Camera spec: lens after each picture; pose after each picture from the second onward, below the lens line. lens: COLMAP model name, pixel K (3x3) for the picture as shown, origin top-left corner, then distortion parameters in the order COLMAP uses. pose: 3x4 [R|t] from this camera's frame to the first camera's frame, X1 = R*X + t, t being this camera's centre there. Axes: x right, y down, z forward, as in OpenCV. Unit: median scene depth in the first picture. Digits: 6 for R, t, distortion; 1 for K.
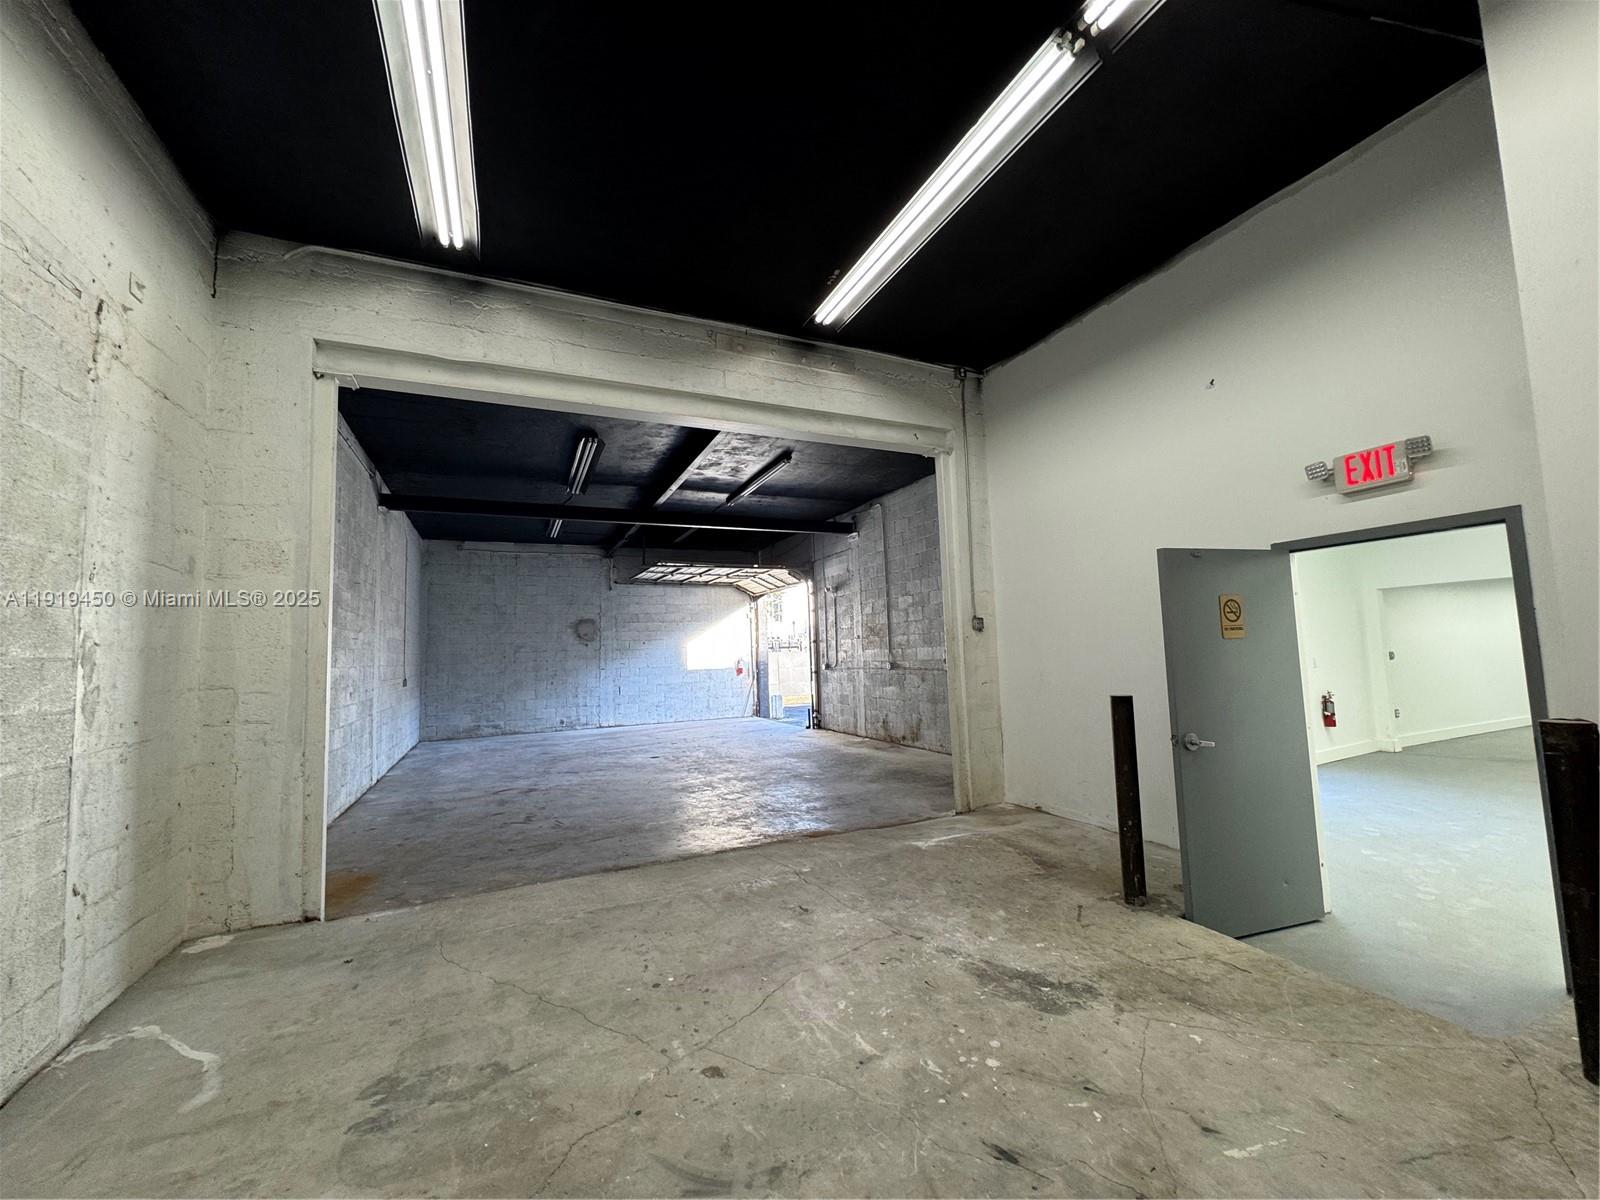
lens RADIAL K [[639.5, 0, 802.2], [0, 639.5, 603.1], [0, 0, 1]] dist [-0.001651, -0.000314]
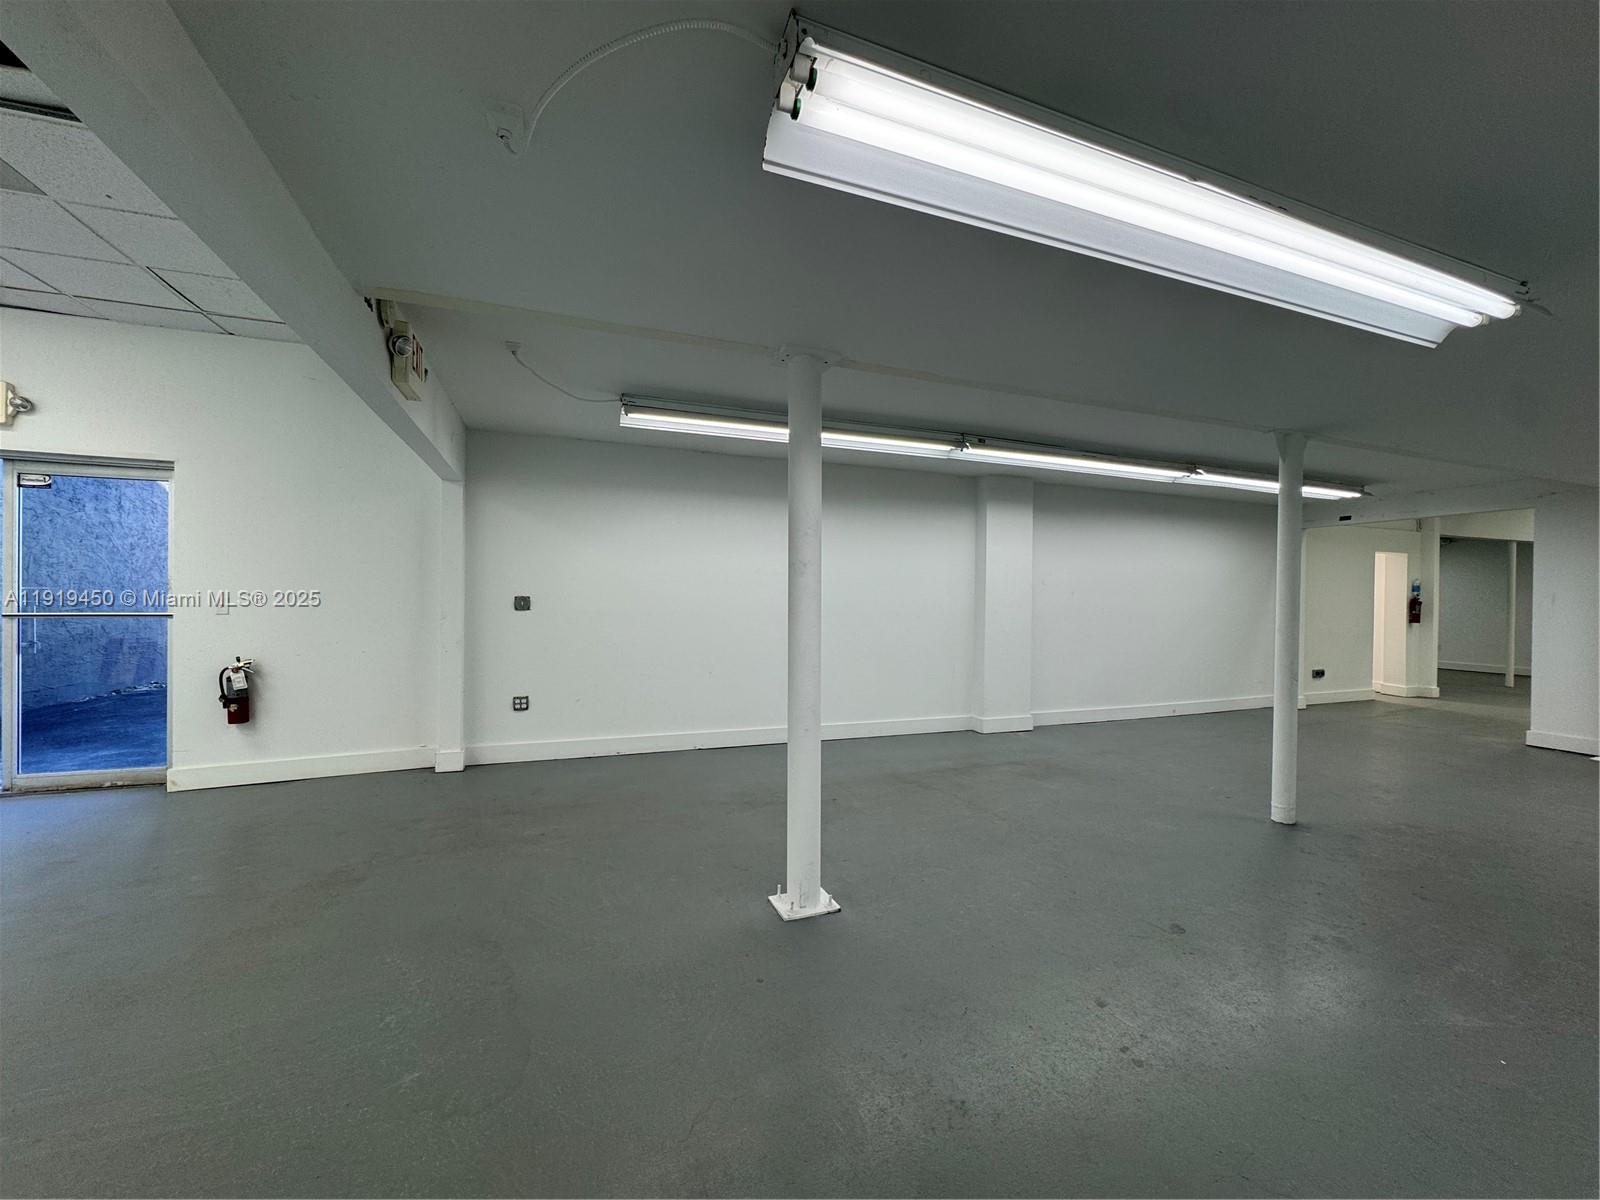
lens RADIAL K [[639.5, 0, 802.3], [0, 639.5, 611.6], [0, 0, 1]] dist [-0.001651, -0.000314]
pose [[0.996435, 0.047609, -0.069641, 1.674764], [-0.040441, 0.994070, 0.100939, 0.029532], [0.074033, -0.097762, 0.992452, 0.624275]]
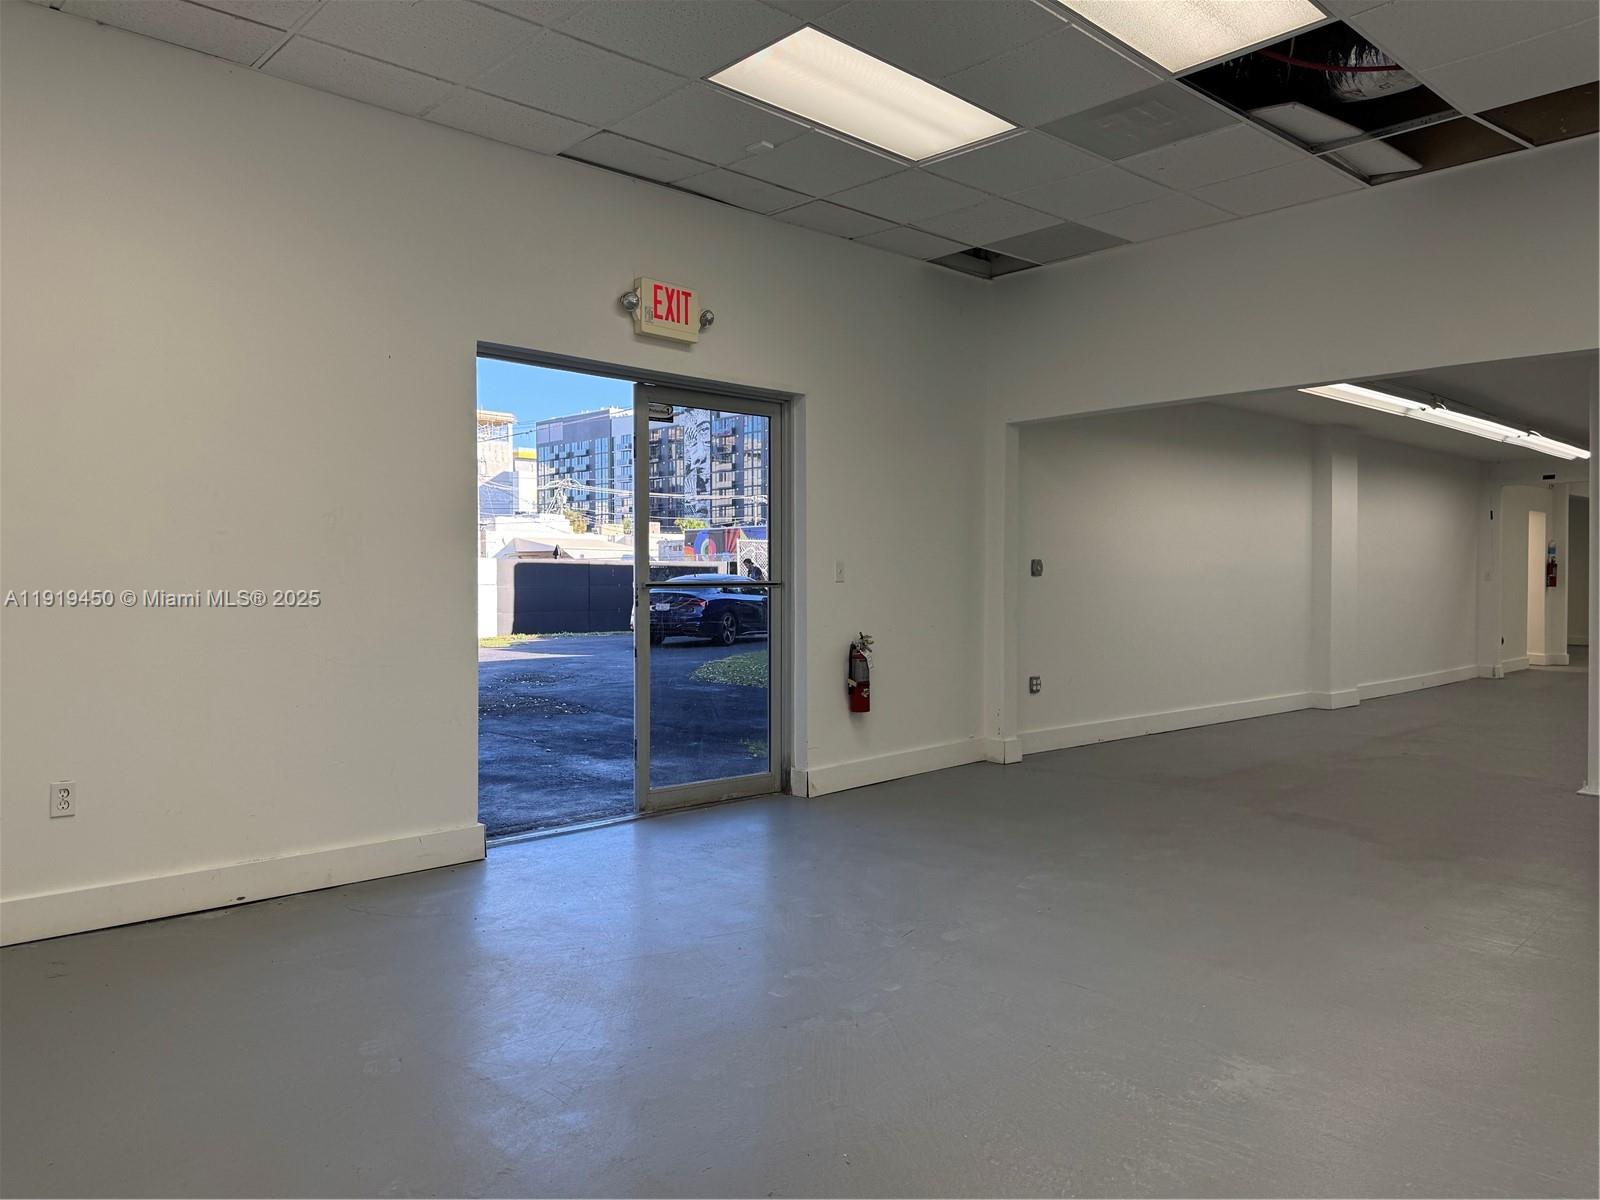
lens RADIAL K [[1124.3, 0, 810.3], [0, 1124.3, 607.9], [0, 0, 1]] dist [0.082603, -0.113956]
pose [[0.950475, 0.022765, 0.309965, 0.679331], [-0.050472, 0.995381, 0.081664, 0.070661], [-0.306674, -0.093264, 0.947234, 0.323885]]
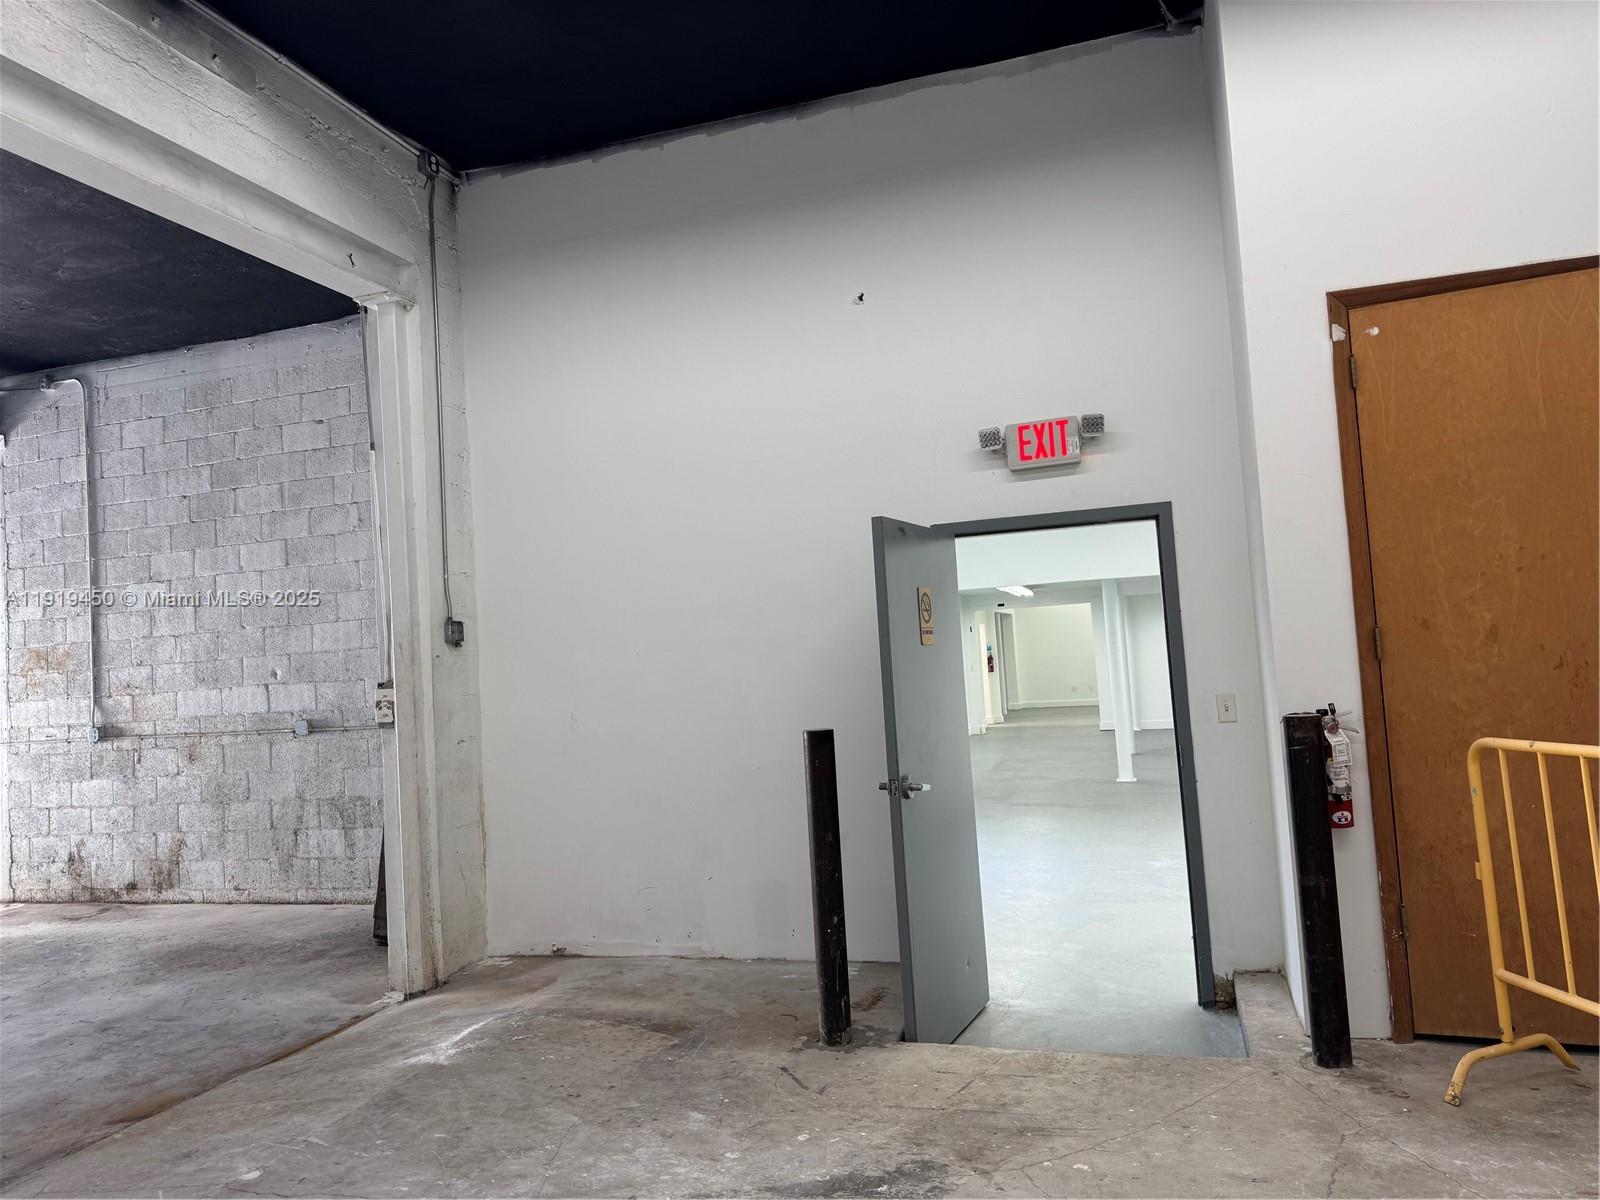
lens RADIAL K [[1124.3, 0, 796.7], [0, 1124.3, 596.5], [0, 0, 1]] dist [0.082603, -0.113956]
pose [[0.670629, 0.037976, 0.740820, -0.247949], [-0.021619, 0.999265, -0.031653, 0.026193], [-0.741478, 0.005211, 0.670957, 0.140580]]
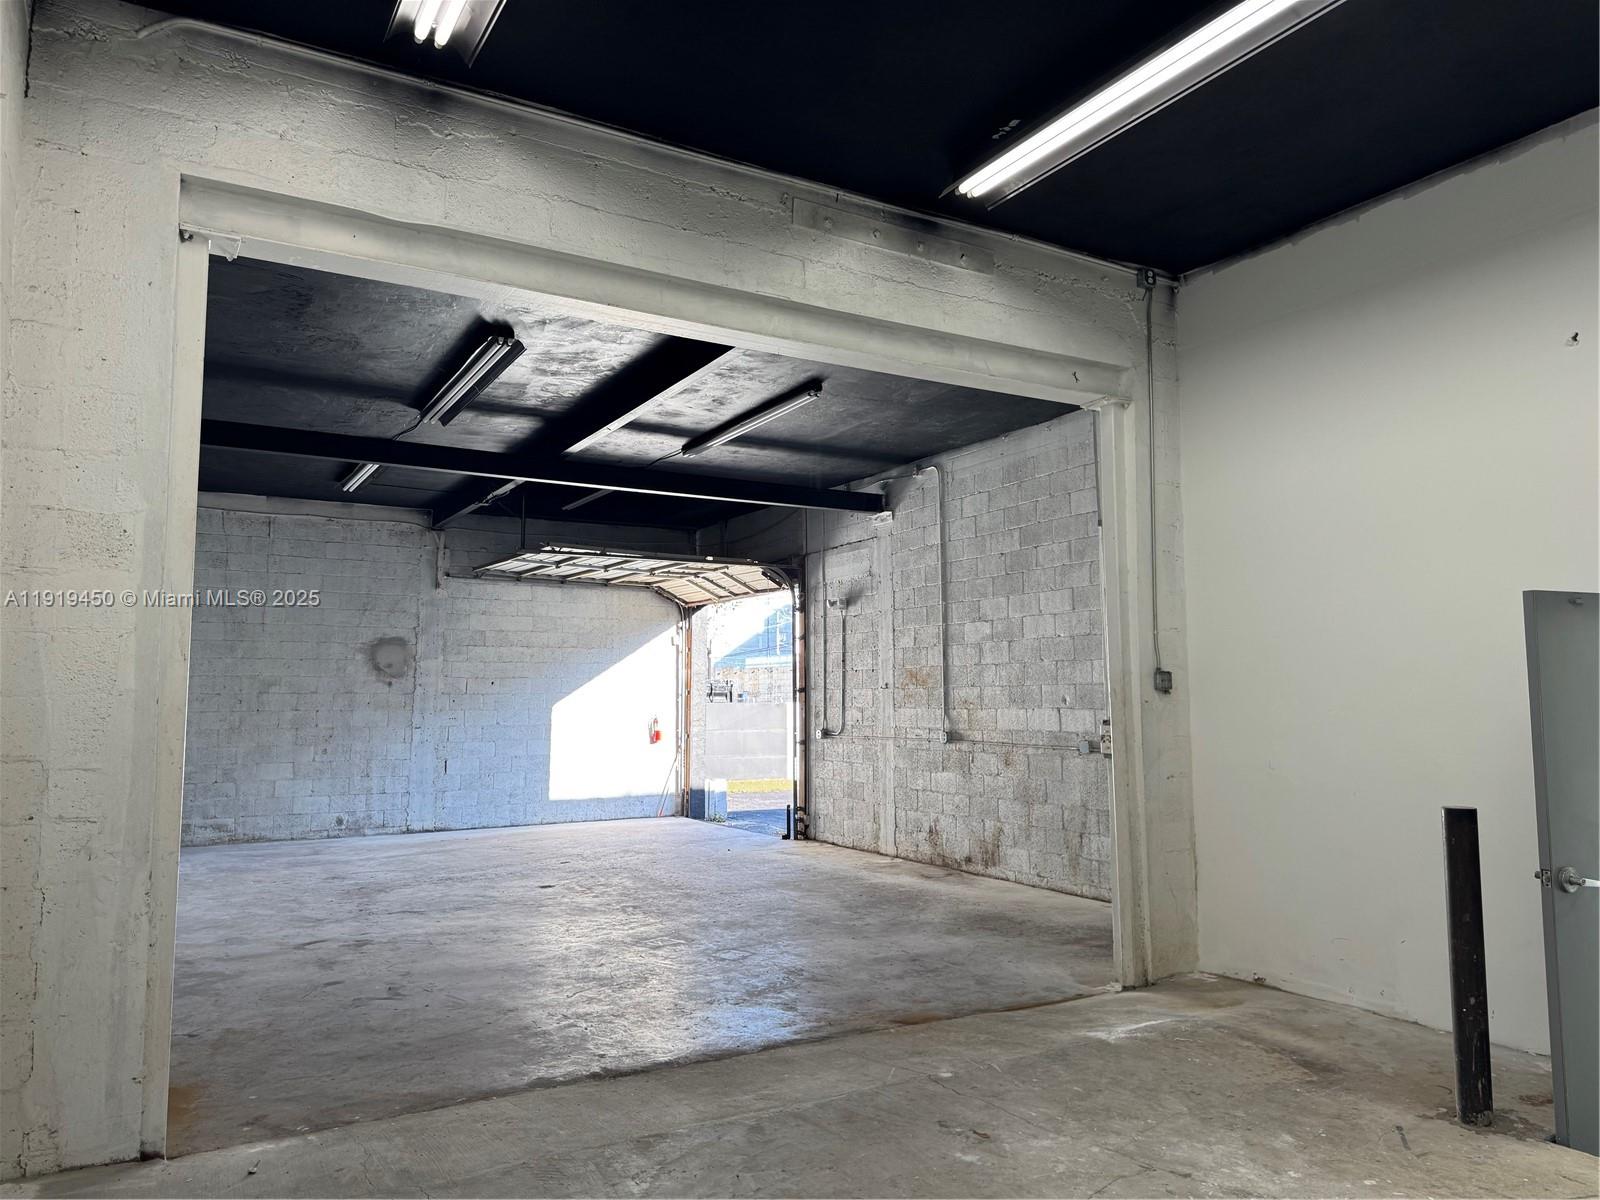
lens RADIAL K [[1124.3, 0, 799.0], [0, 1124.3, 598.1], [0, 0, 1]] dist [0.082603, -0.113956]
pose [[0.994778, 0.039870, 0.093952, -0.189795], [-0.038415, 0.999113, -0.017246, -0.016252], [-0.094557, 0.013547, 0.995427, -0.072076]]
